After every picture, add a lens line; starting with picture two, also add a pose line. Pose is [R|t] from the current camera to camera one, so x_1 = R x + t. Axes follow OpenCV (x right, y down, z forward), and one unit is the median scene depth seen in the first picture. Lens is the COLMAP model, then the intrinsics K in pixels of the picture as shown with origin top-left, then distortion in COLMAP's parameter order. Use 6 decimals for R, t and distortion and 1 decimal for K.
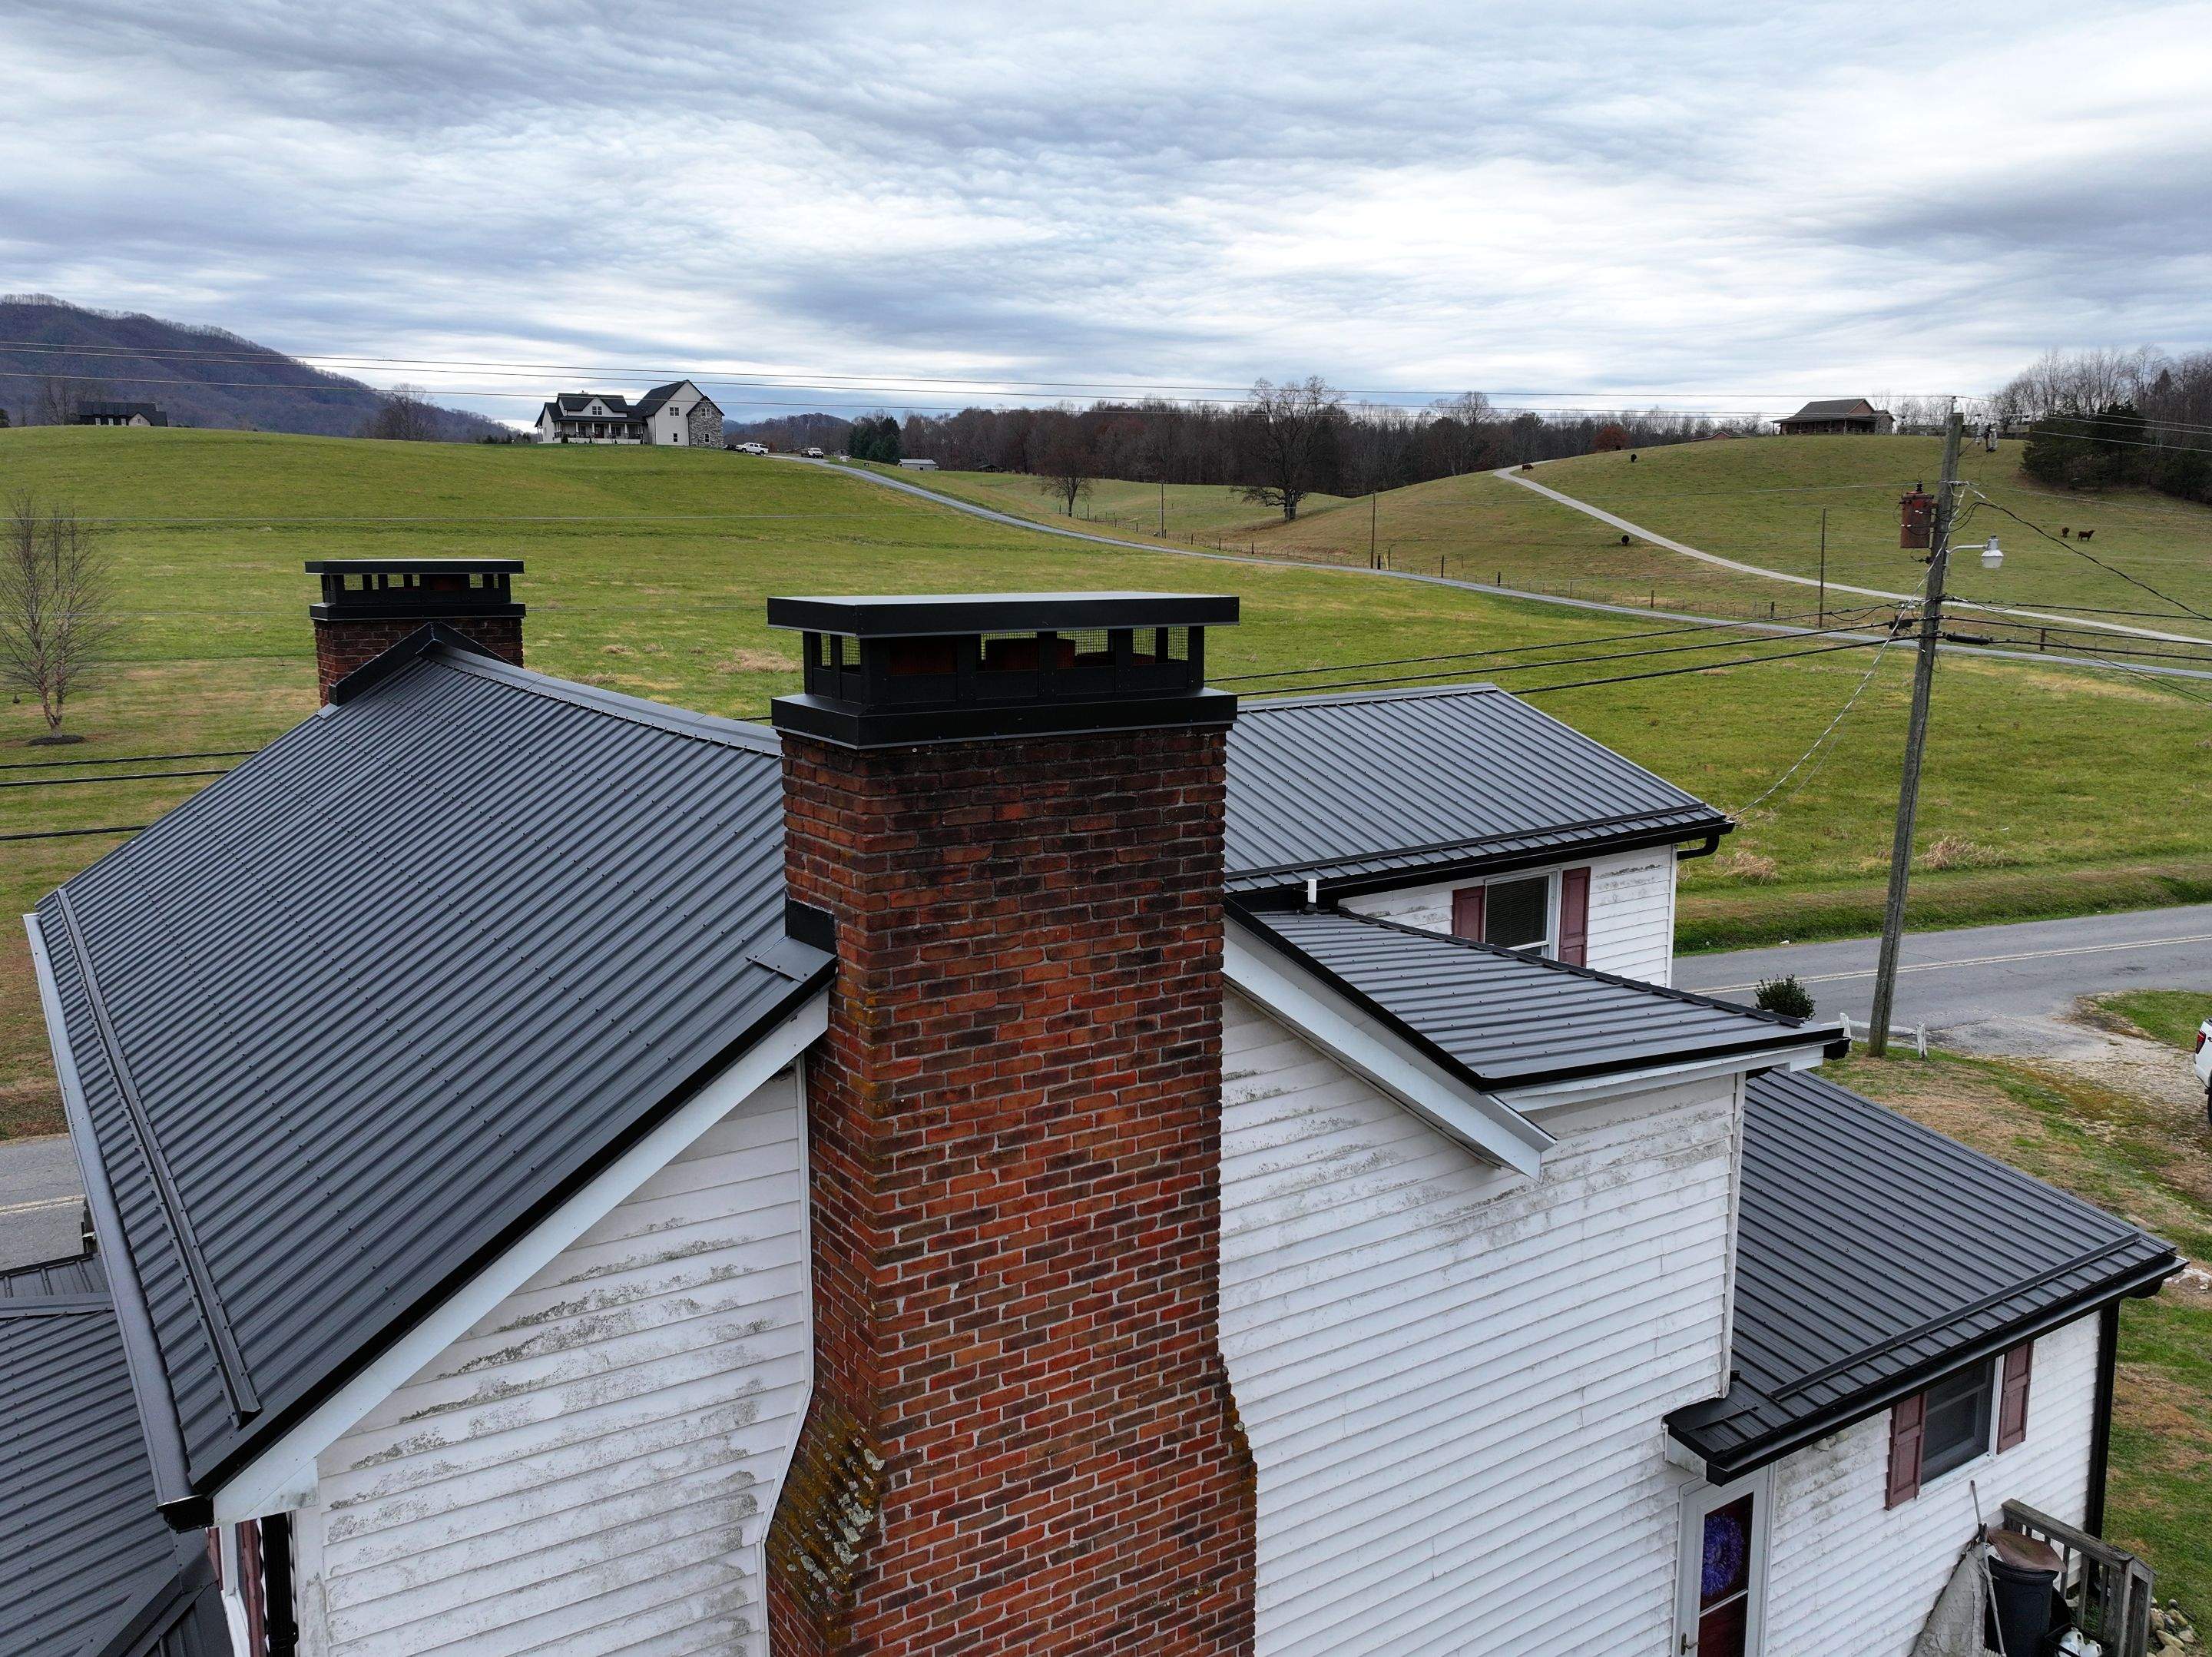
lens RADIAL K [[1758.6, 0, 1105.1], [0, 1758.6, 832.5], [0, 0, 1]] dist [0.012731, -0.013268]
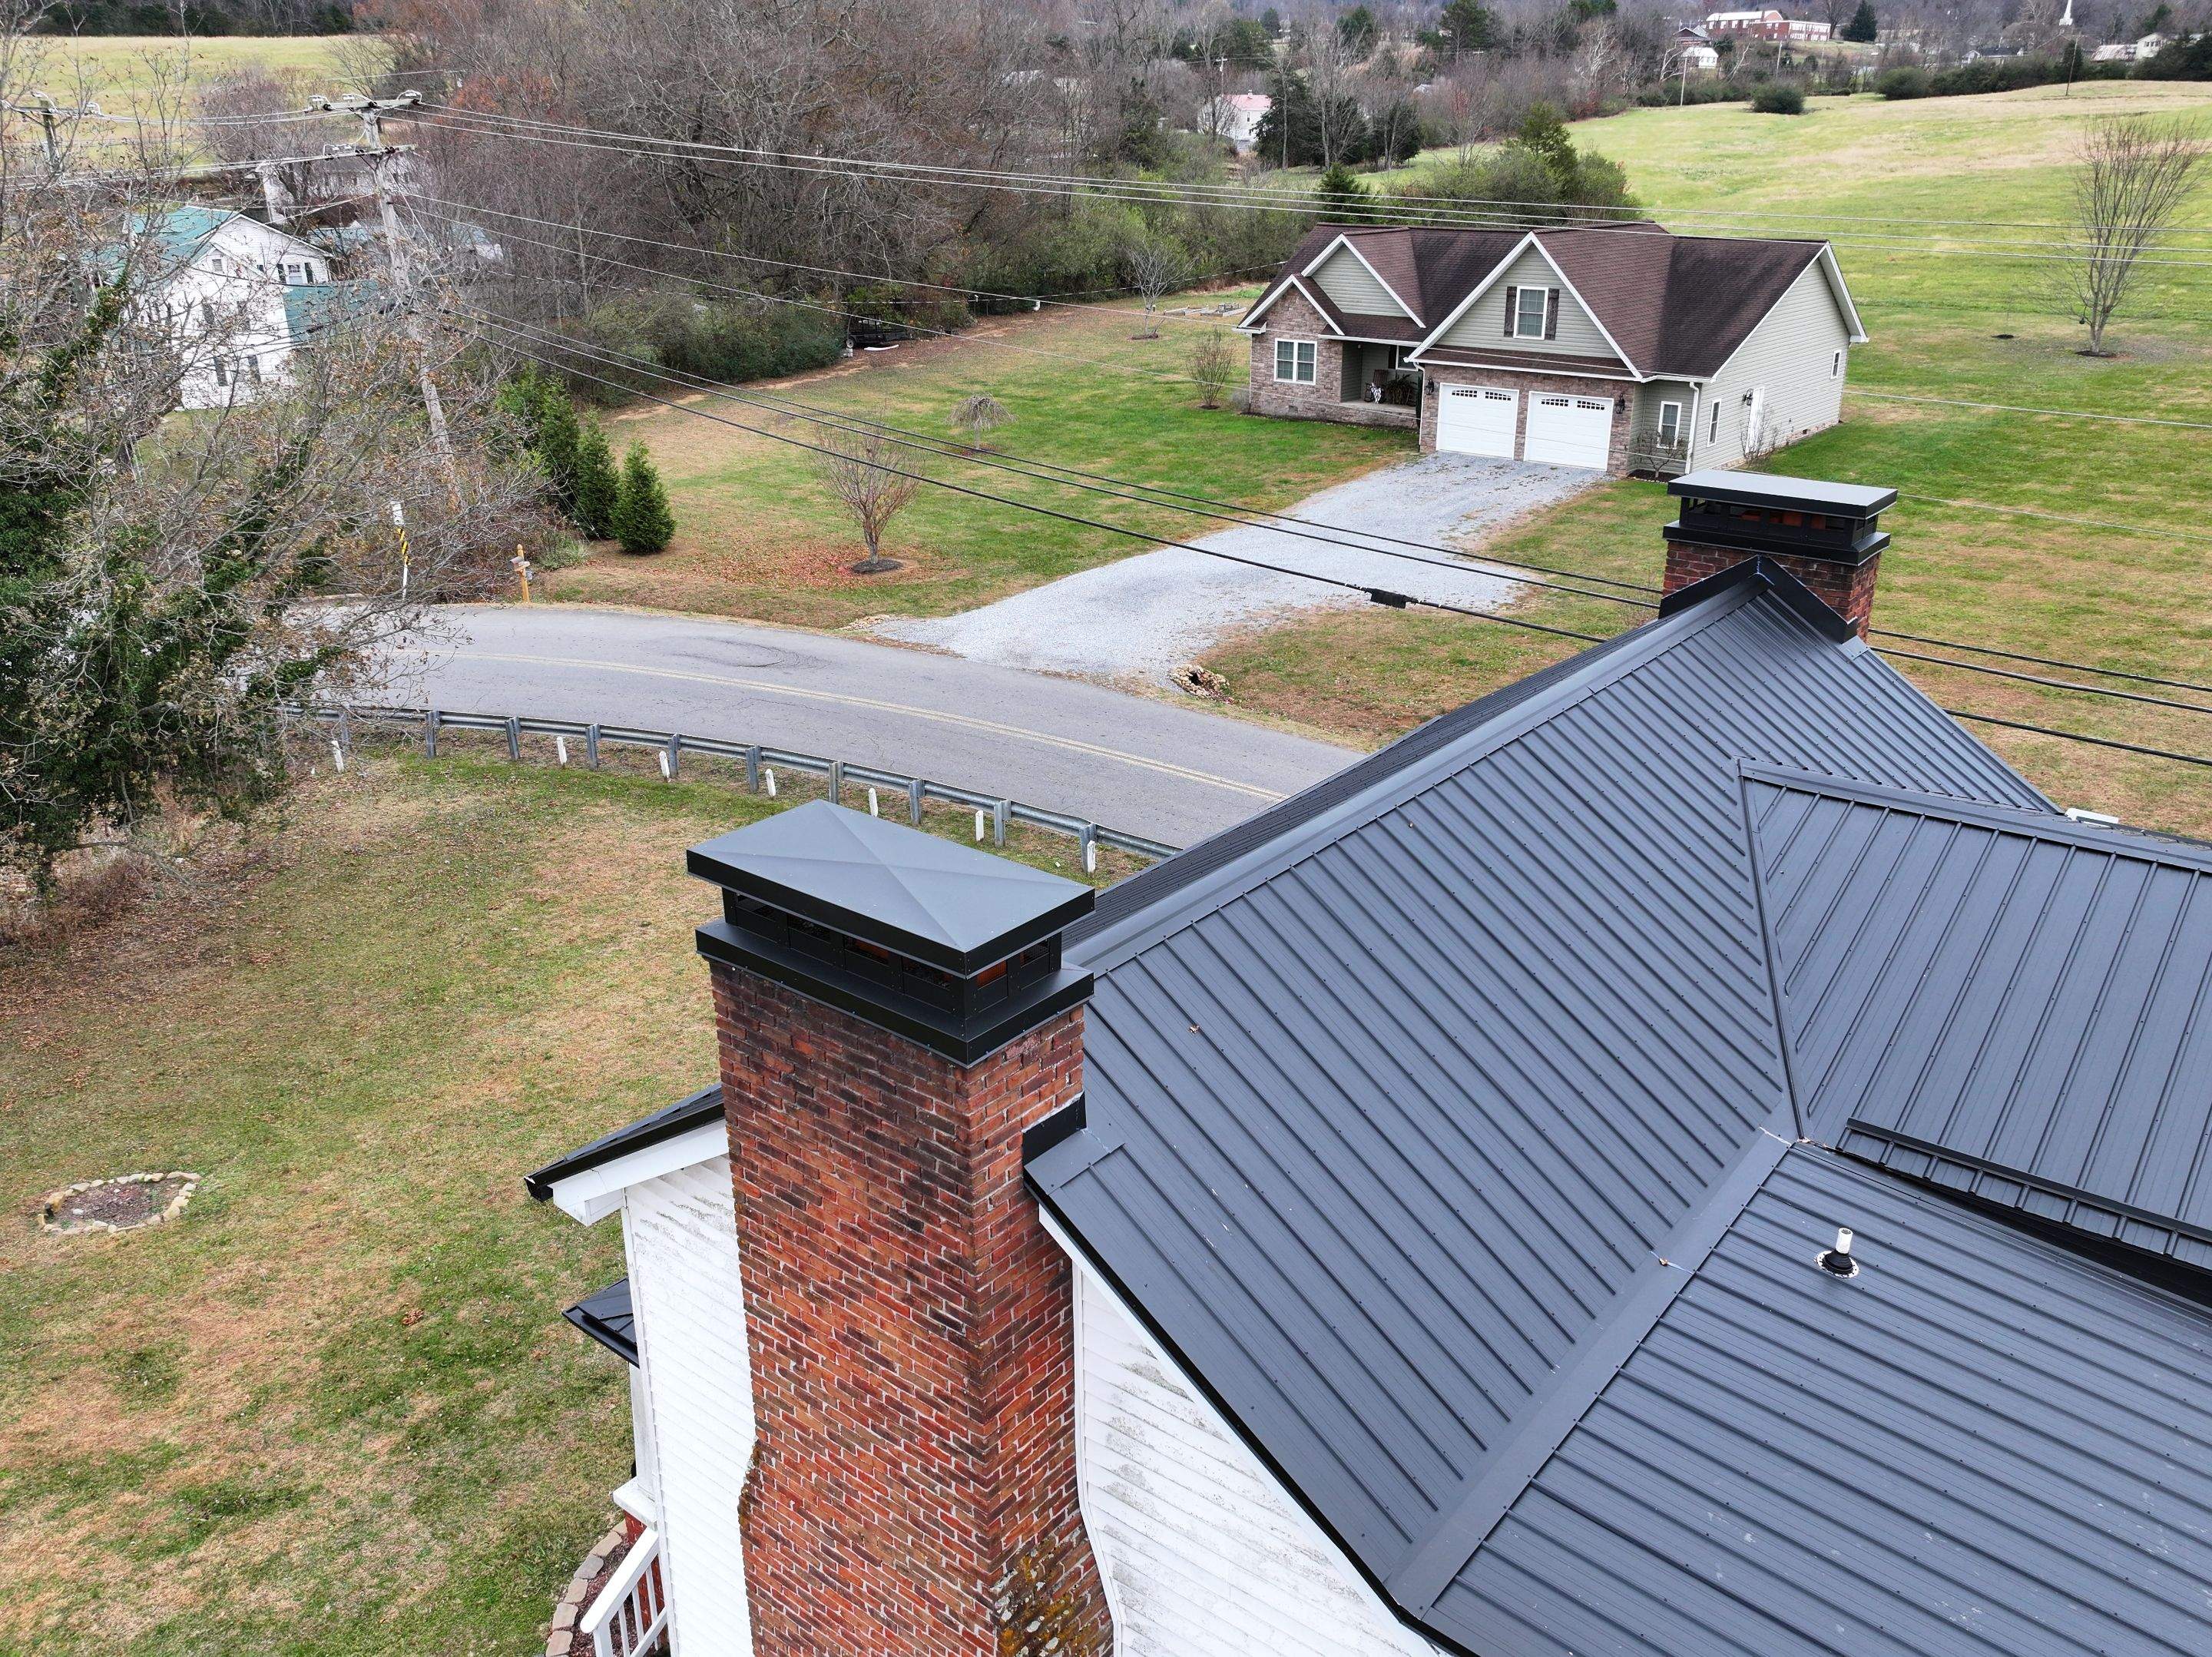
lens RADIAL K [[1760.8, 0, 1106.0], [0, 1760.8, 828.5], [0, 0, 1]] dist [0.007242, 0.005409]
pose [[0.309122, 0.352571, -0.883254, 0.943383], [-0.153910, 0.935045, 0.319379, -0.525965], [0.938486, 0.037214, 0.343307, 0.748612]]
